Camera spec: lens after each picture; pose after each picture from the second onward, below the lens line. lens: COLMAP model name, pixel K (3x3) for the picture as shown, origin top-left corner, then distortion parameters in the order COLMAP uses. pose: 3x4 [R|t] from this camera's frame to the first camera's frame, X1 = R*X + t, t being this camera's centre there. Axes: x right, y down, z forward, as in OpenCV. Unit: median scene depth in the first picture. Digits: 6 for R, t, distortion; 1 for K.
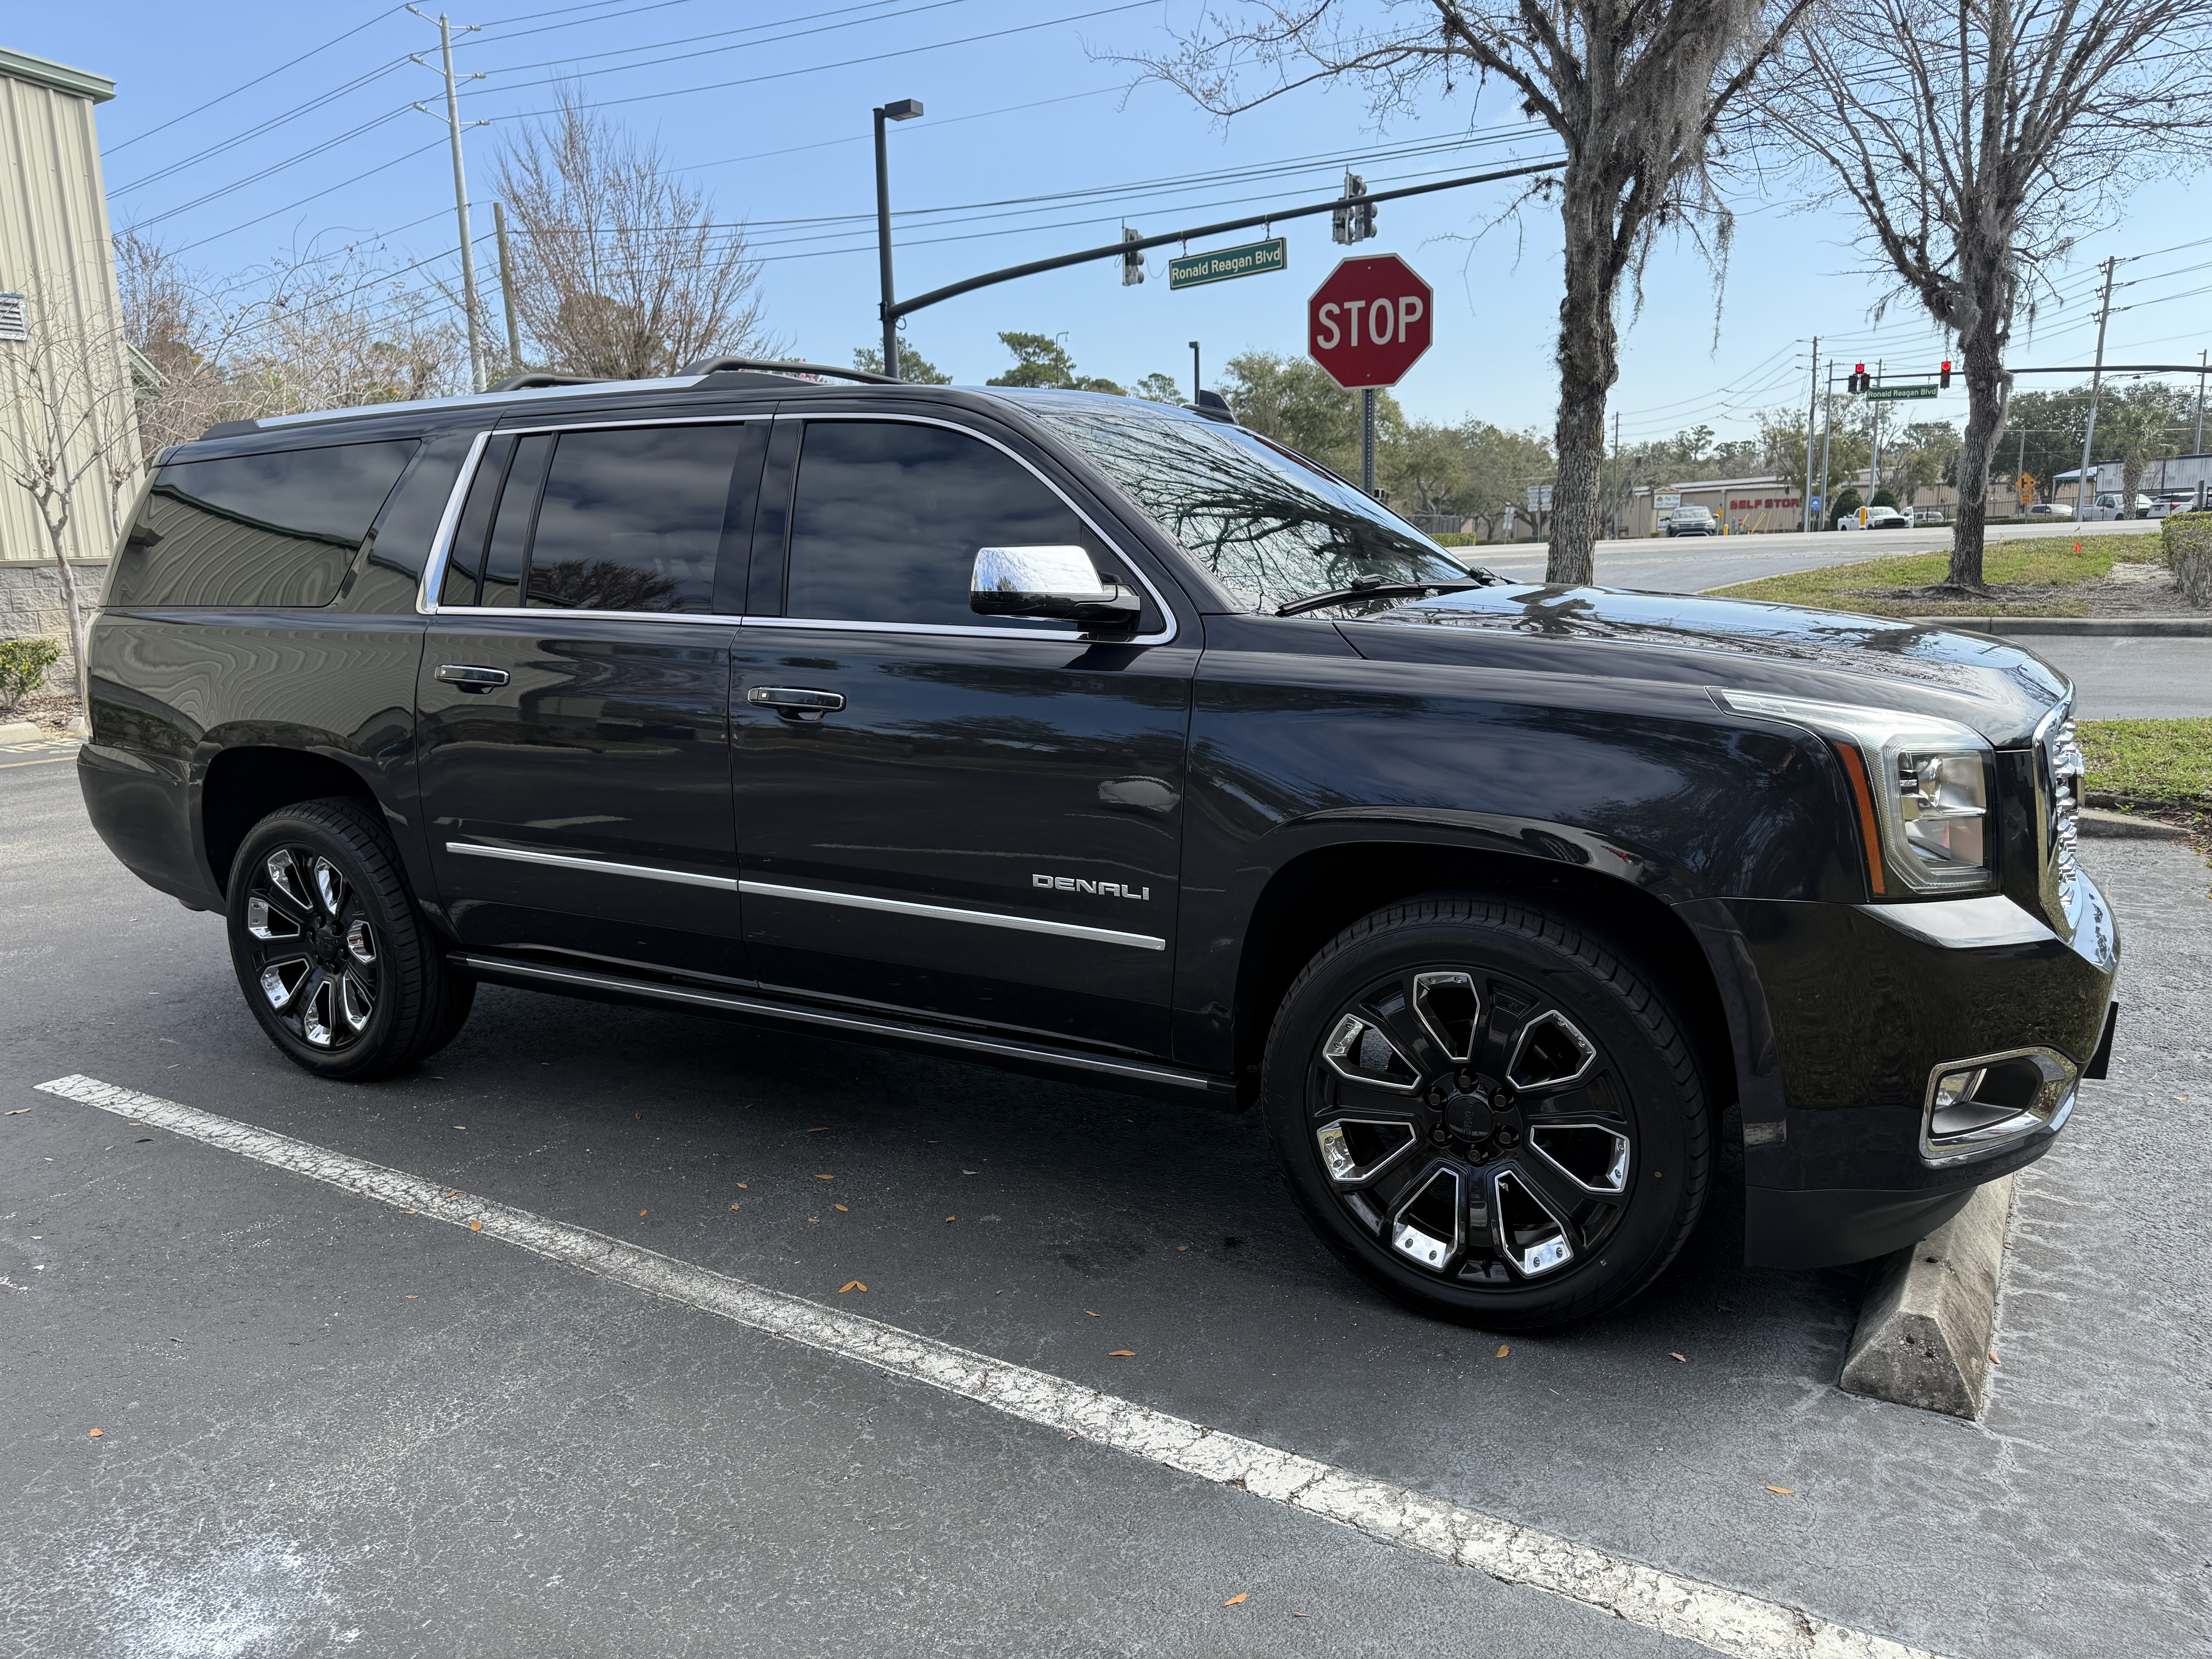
lens RADIAL K [[1520.5, 0, 1106.0], [0, 1520.5, 829.5], [0, 0, 1]] dist [0.000511, -0.004194]
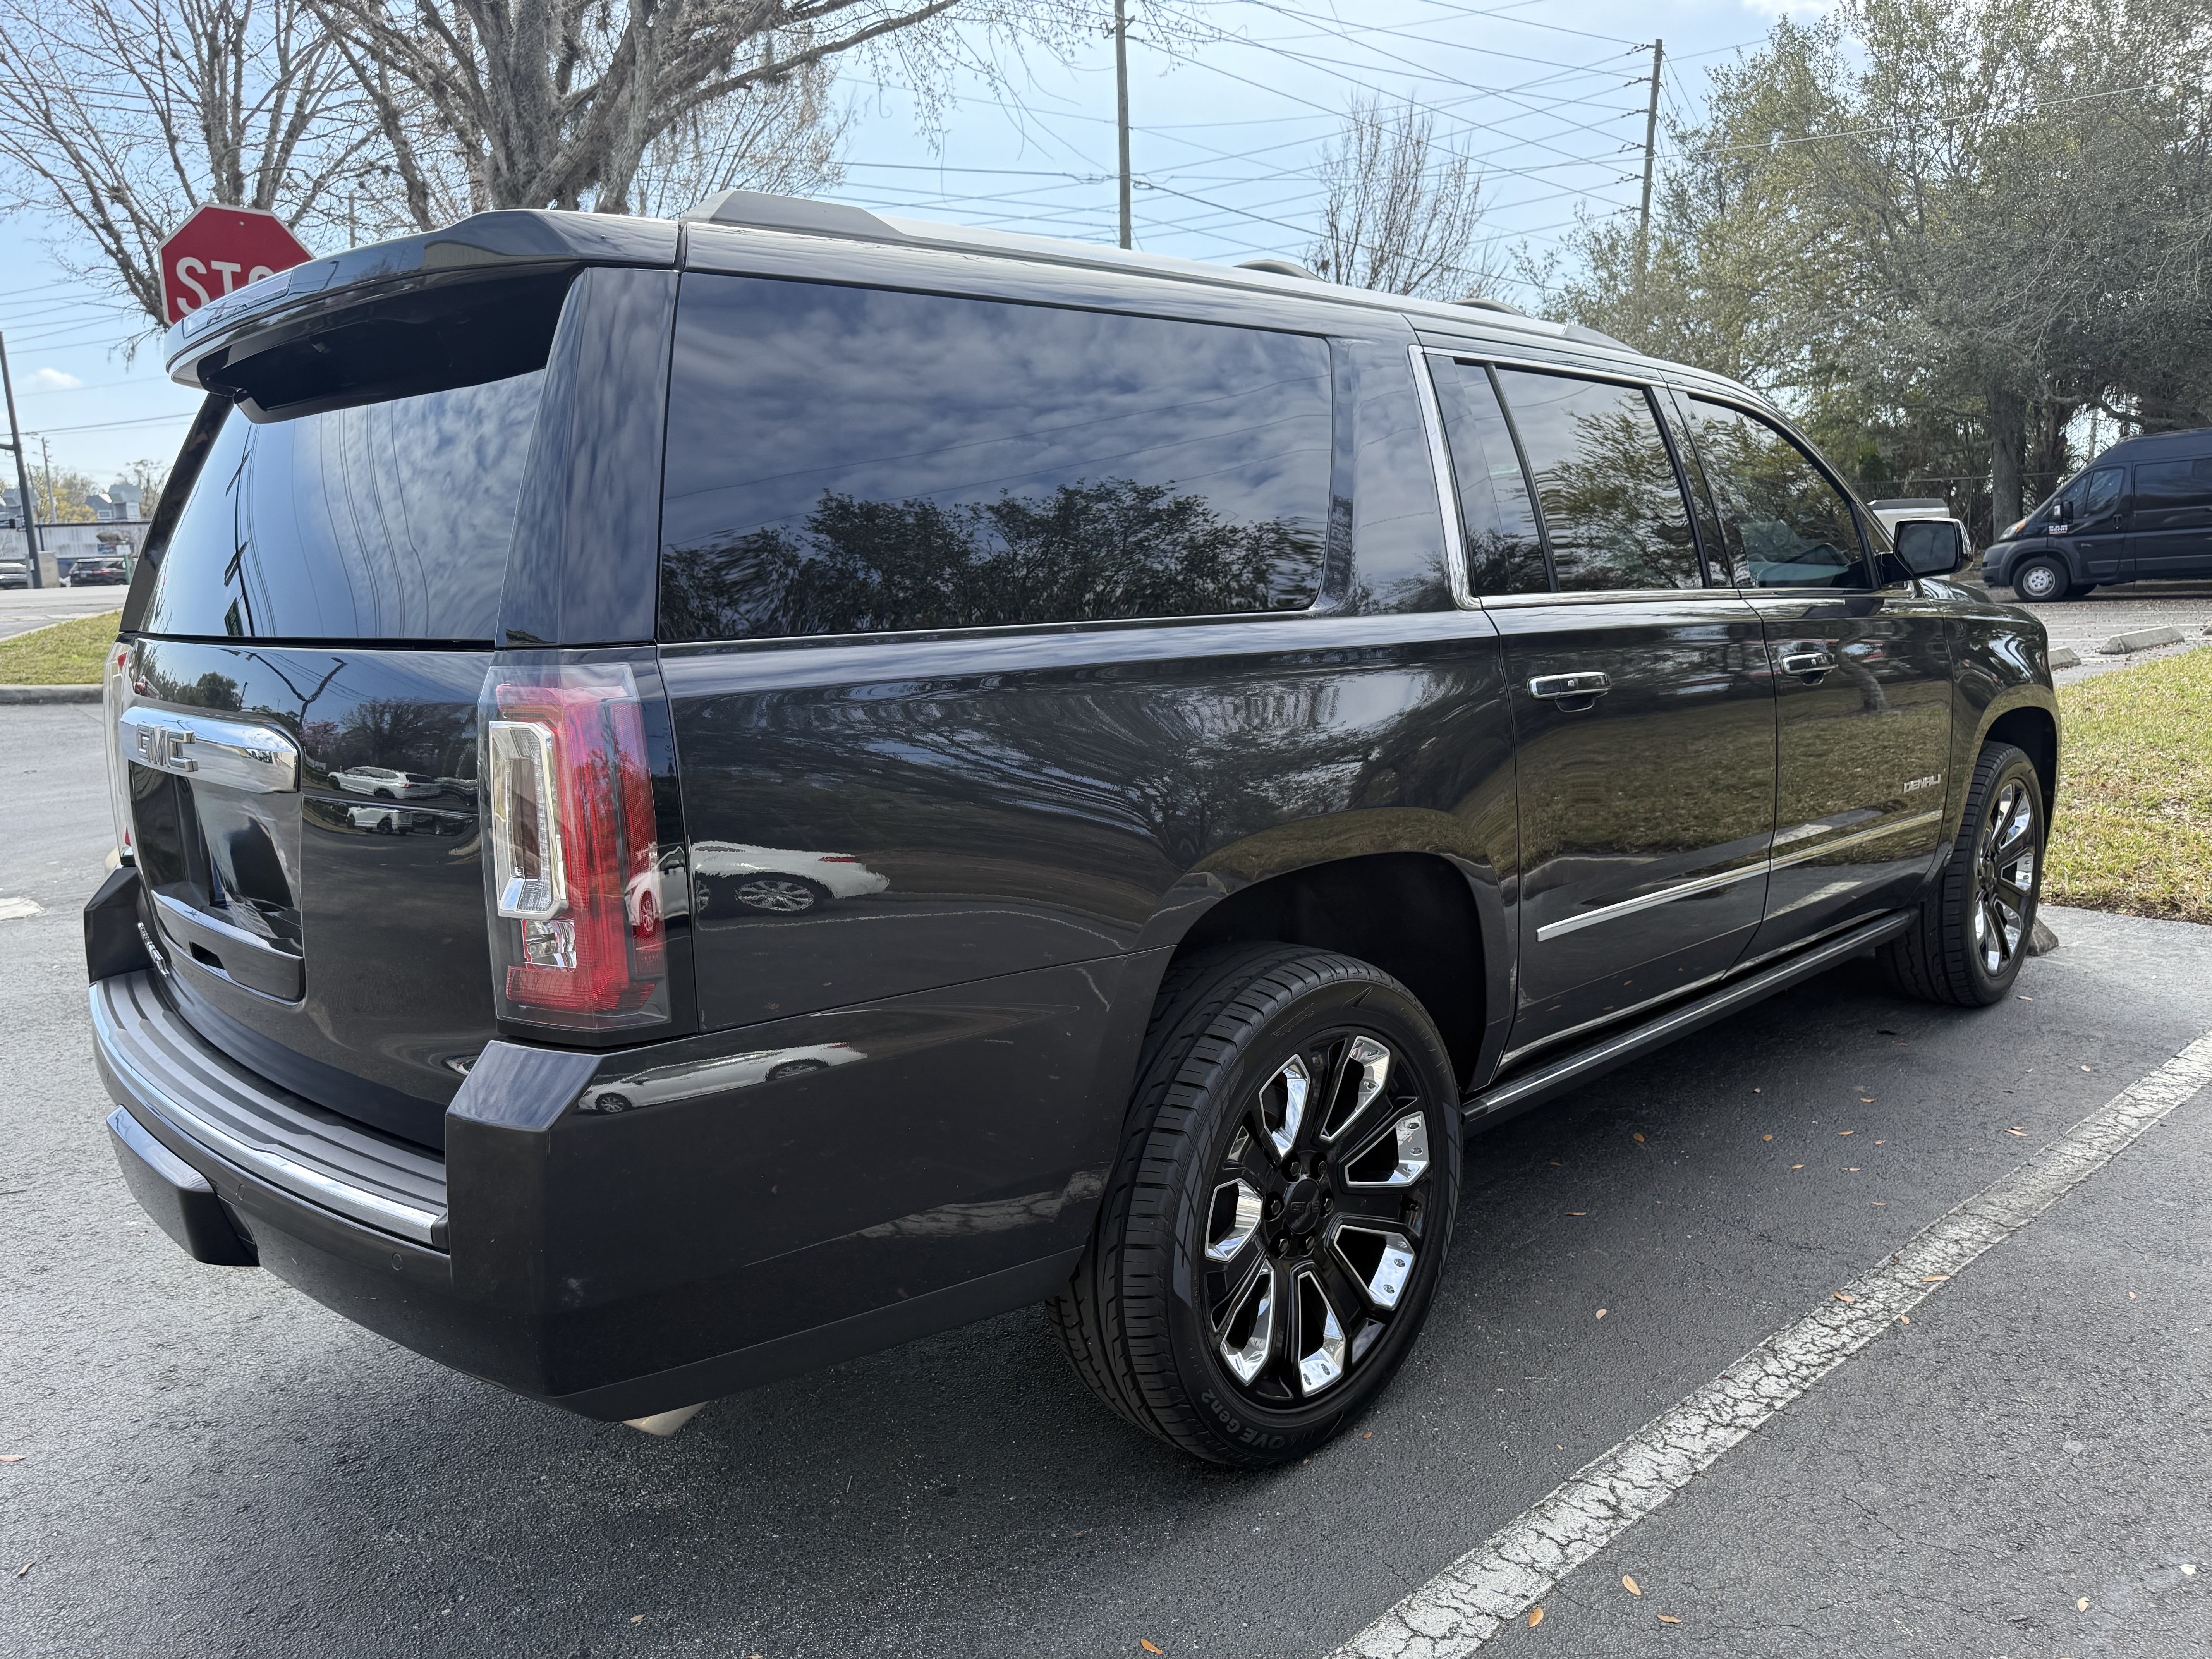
lens RADIAL K [[1520.5, 0, 1106.0], [0, 1520.5, 829.5], [0, 0, 1]] dist [0.000511, -0.004194]
pose [[0.309606, -0.144065, 0.939888, -1.225391], [0.187314, 0.978327, 0.088254, -0.143955], [-0.932233, 0.148730, 0.329881, 1.018543]]
